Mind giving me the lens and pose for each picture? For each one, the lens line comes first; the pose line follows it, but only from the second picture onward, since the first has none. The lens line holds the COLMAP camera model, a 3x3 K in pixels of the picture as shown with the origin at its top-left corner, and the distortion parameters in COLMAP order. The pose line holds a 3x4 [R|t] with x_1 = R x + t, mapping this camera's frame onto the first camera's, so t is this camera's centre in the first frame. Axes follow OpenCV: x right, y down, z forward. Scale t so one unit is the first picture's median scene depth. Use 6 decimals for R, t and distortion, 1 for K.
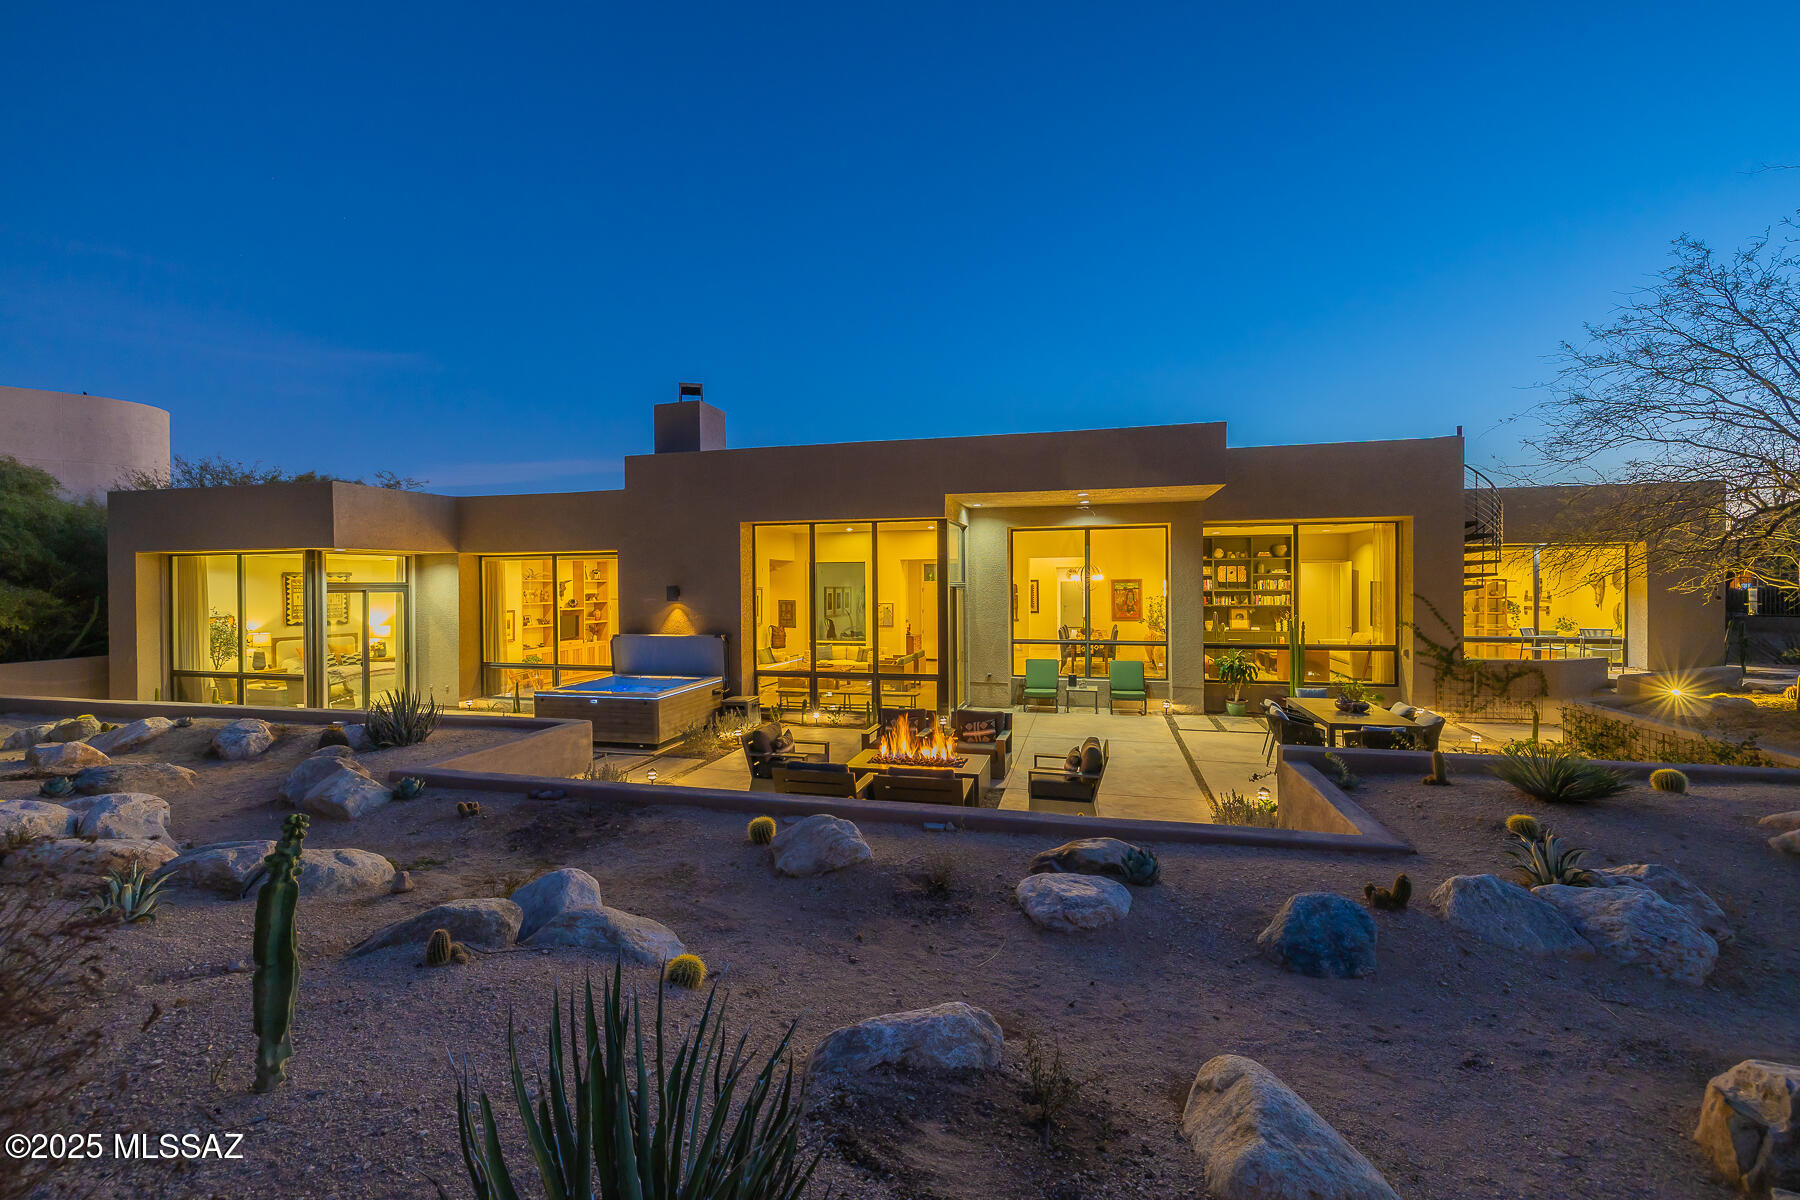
lens RADIAL K [[760.4, 0, 876.3], [0, 760.4, 590.9], [0, 0, 1]] dist [-0.002076, 0.000793]
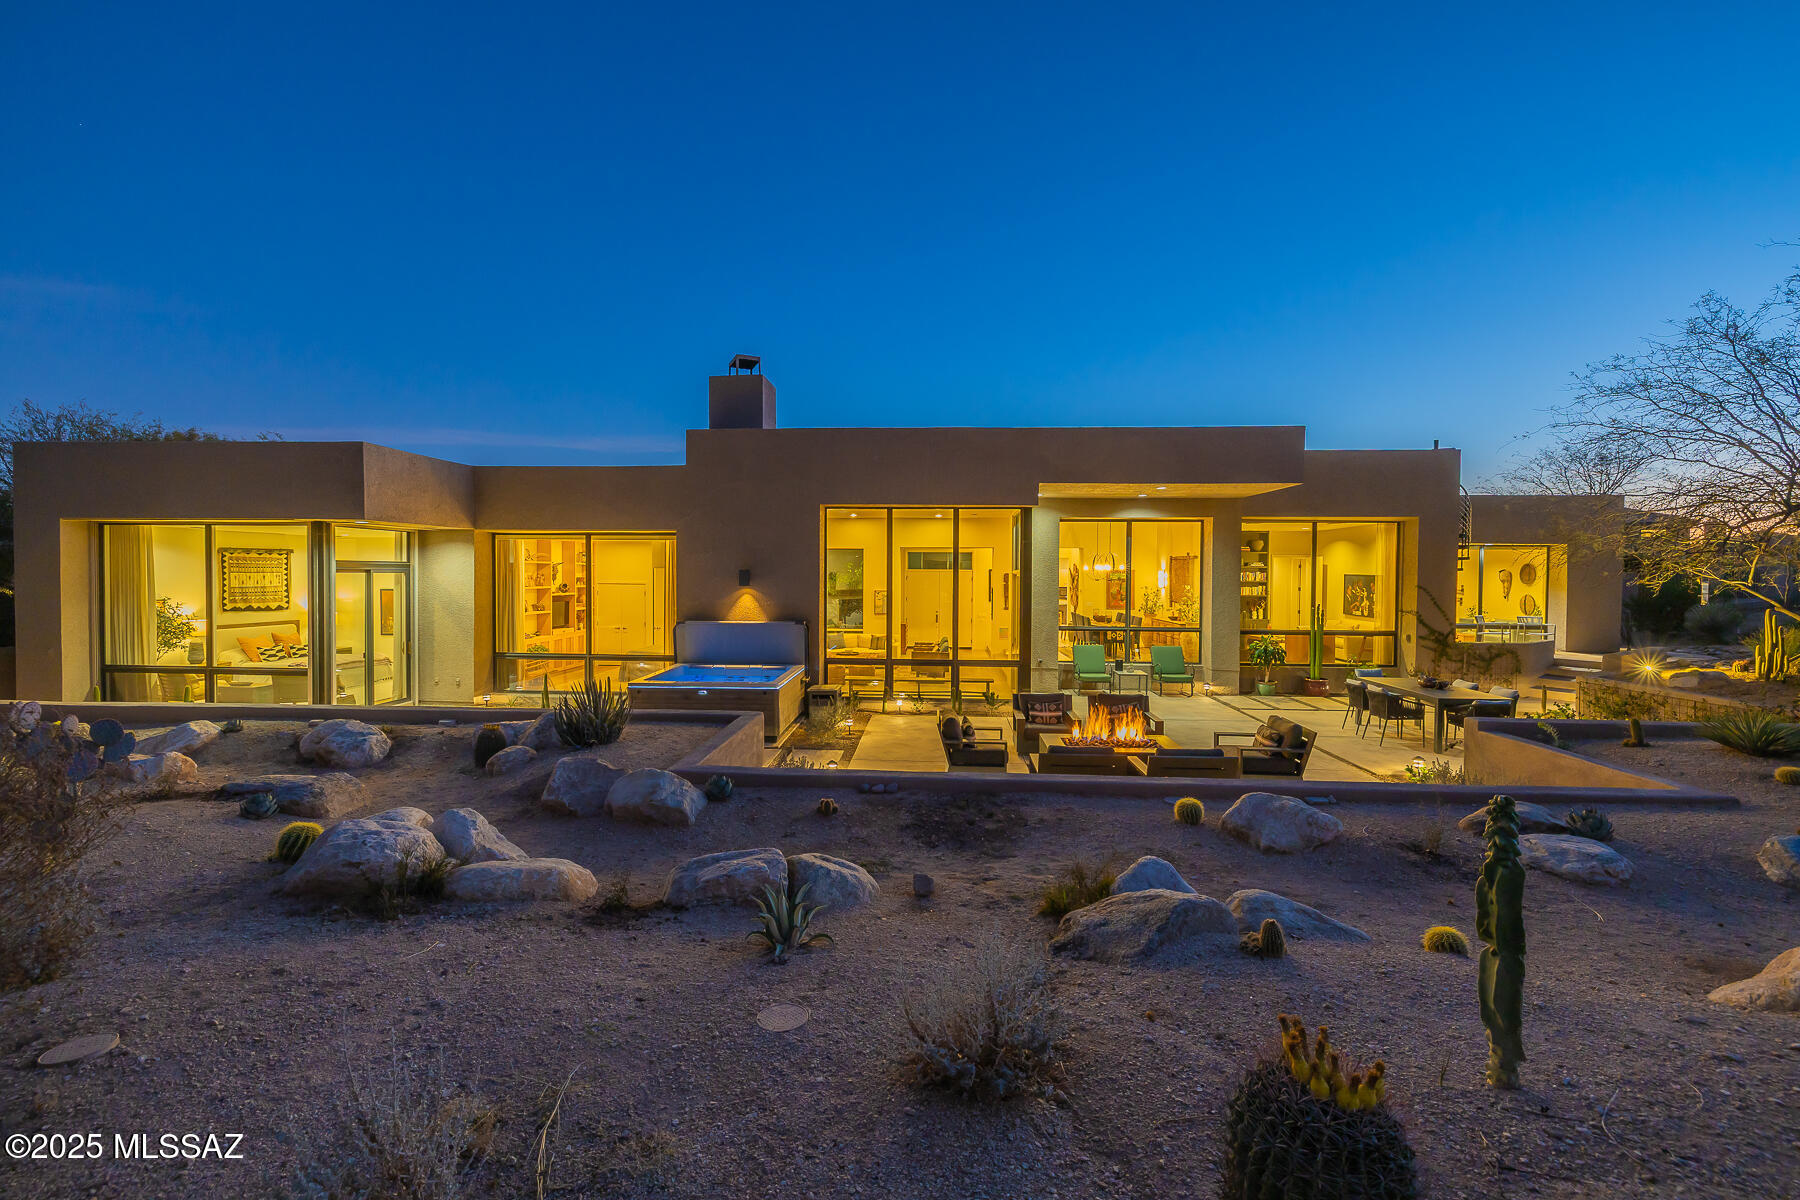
lens RADIAL K [[760.4, 0, 877.9], [0, 760.4, 590.8], [0, 0, 1]] dist [-0.002076, 0.000793]
pose [[0.980426, 0.008263, 0.196713, -0.288144], [-0.010922, 0.999863, 0.012440, 0.005832], [-0.196583, -0.014345, 0.980382, 0.038387]]
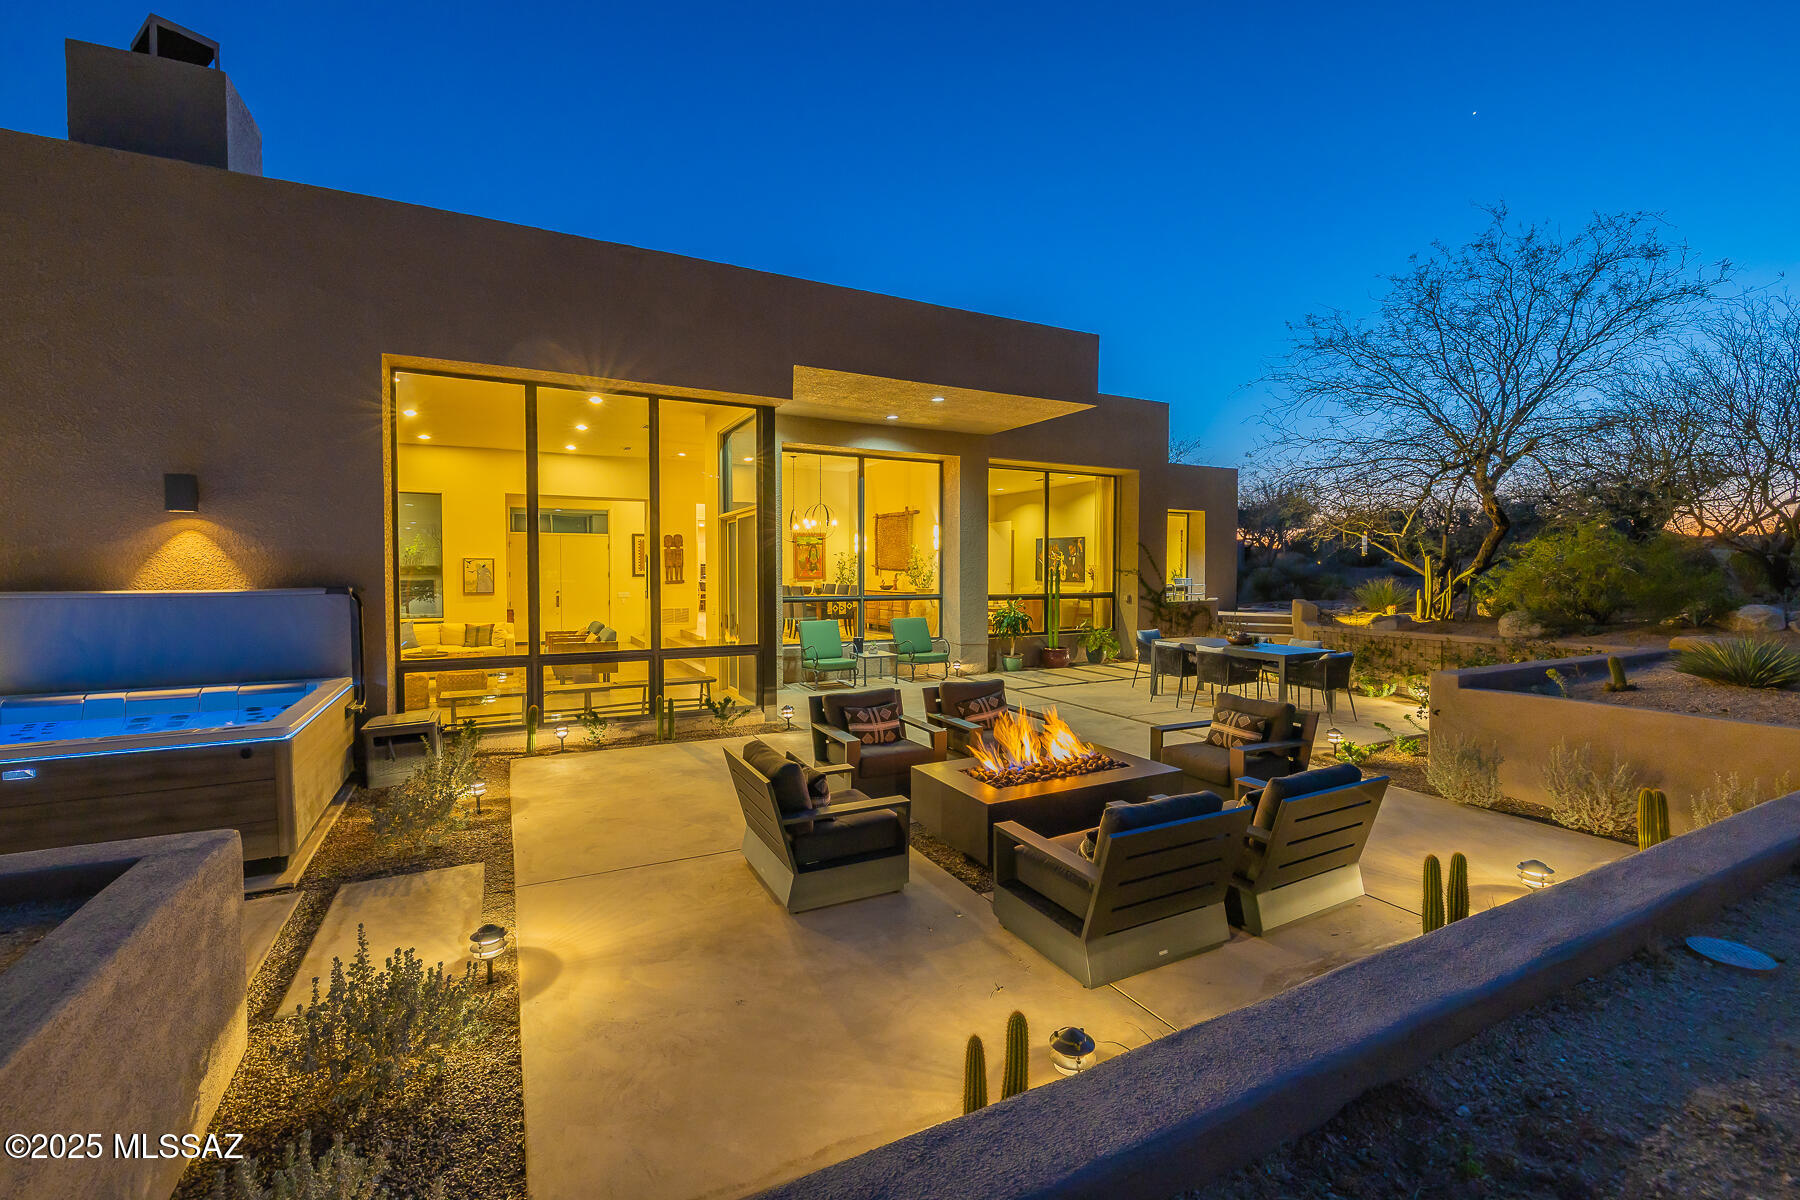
lens RADIAL K [[760.4, 0, 891.3], [0, 760.4, 590.7], [0, 0, 1]] dist [-0.002076, 0.000793]
pose [[0.729849, -0.010767, 0.683524, -0.266416], [0.000254, 0.999880, 0.015478, 0.050944], [-0.683608, -0.011123, 0.729764, 0.418591]]
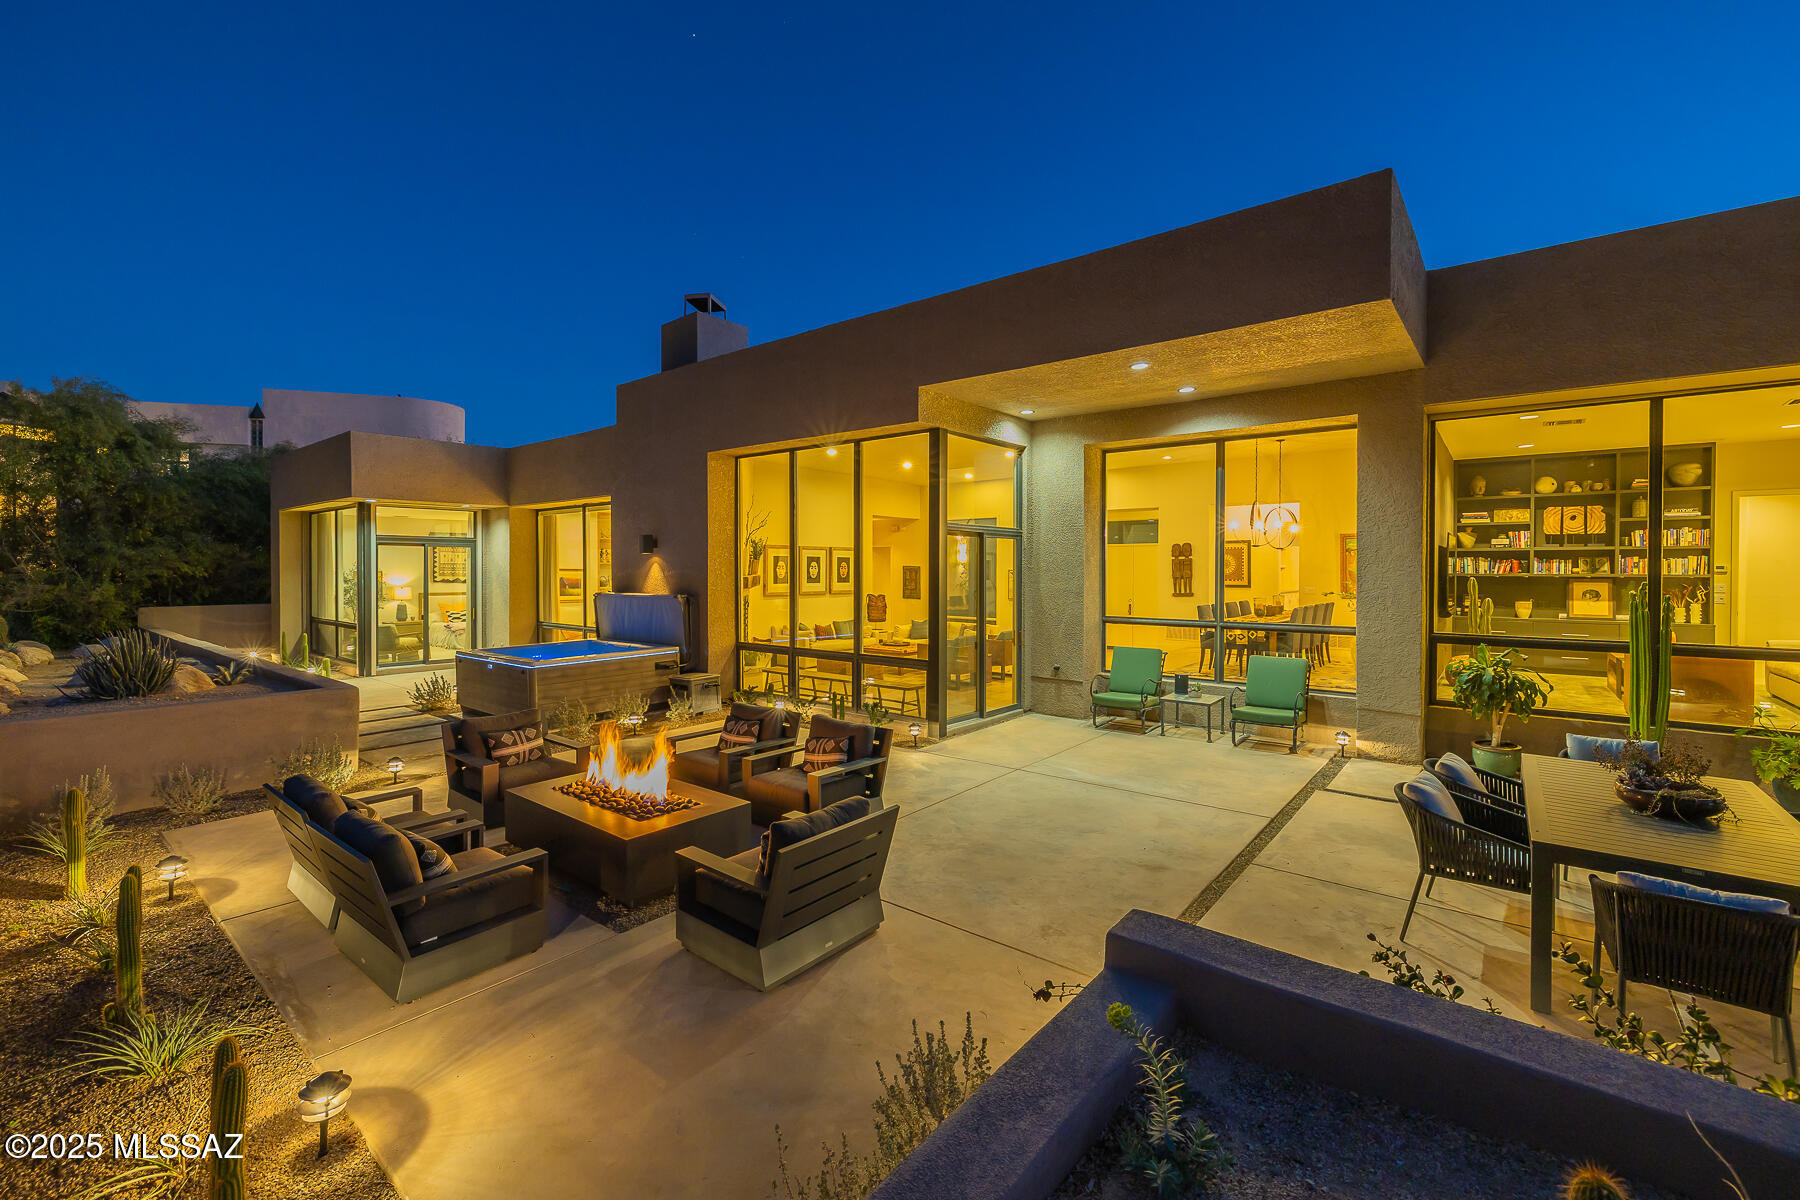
lens RADIAL K [[760.4, 0, 873.6], [0, 760.4, 580.0], [0, 0, 1]] dist [-0.002076, 0.000793]
pose [[0.911106, 0.015112, -0.411895, 0.294720], [-0.012156, 0.999878, 0.009796, 0.030907], [0.411993, -0.003919, 0.911178, 0.345653]]
